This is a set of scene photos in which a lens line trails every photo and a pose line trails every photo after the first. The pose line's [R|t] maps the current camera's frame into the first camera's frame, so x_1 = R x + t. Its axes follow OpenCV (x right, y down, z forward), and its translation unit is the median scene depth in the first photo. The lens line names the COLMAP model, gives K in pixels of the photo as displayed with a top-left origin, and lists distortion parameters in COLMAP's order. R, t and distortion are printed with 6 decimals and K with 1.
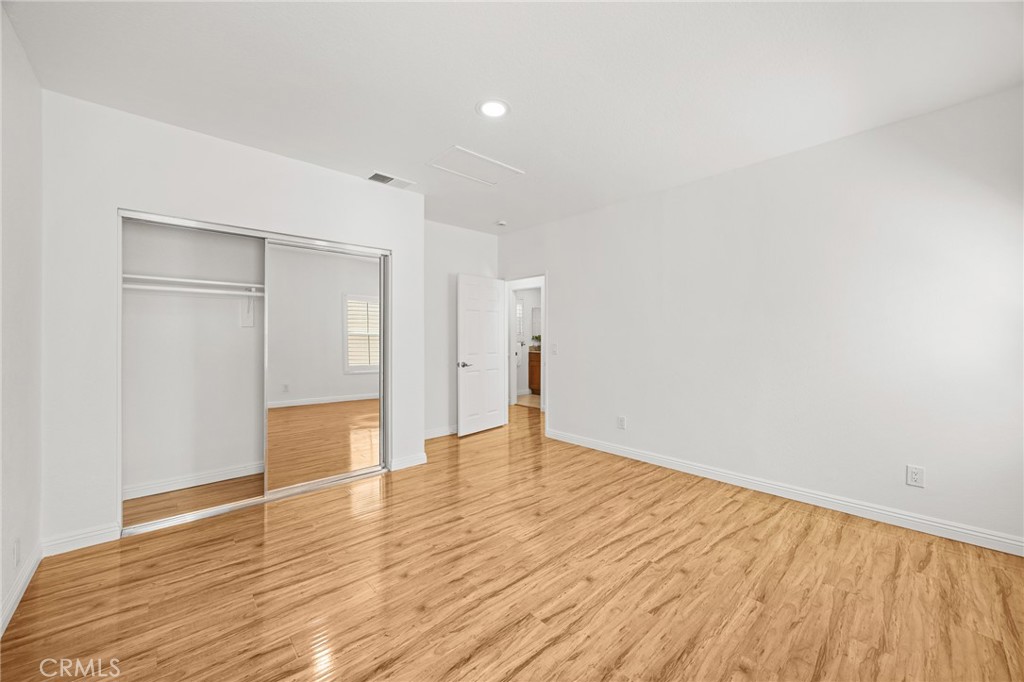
lens RADIAL K [[389.9, 0, 510.9], [0, 389.9, 335.8], [0, 0, 1]] dist [-0.007138, 0.000088]
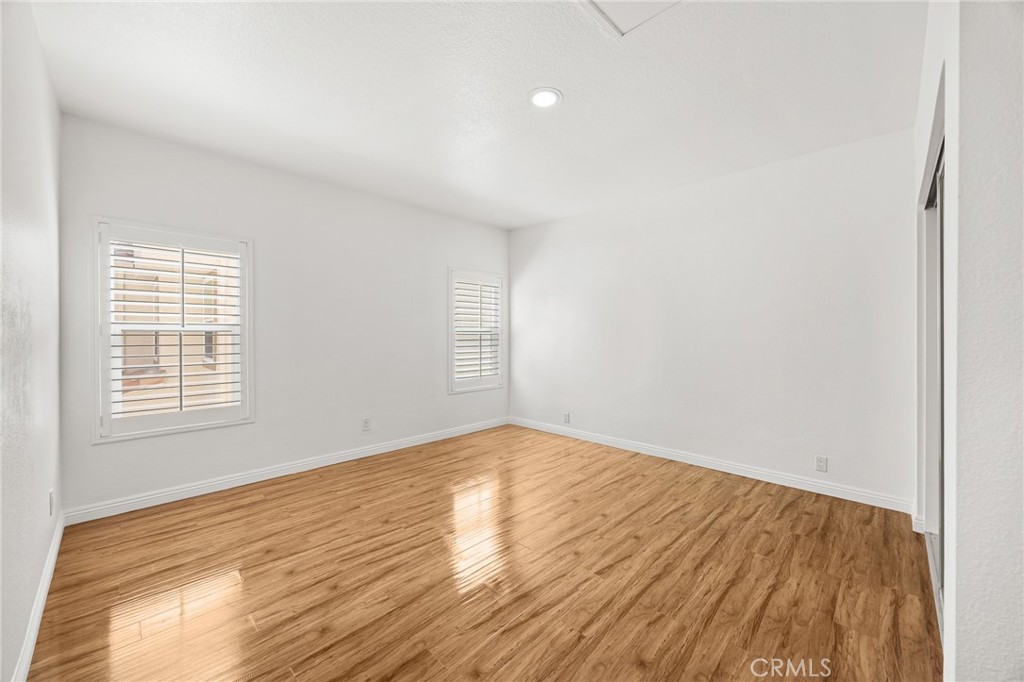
lens RADIAL K [[389.9, 0, 507.3], [0, 389.9, 337.6], [0, 0, 1]] dist [-0.007138, 0.000088]
pose [[-0.999162, 0.006611, -0.040393, 0.089140], [0.006165, 0.999919, 0.011159, -0.000057], [0.040463, 0.010901, -0.999122, 2.008687]]
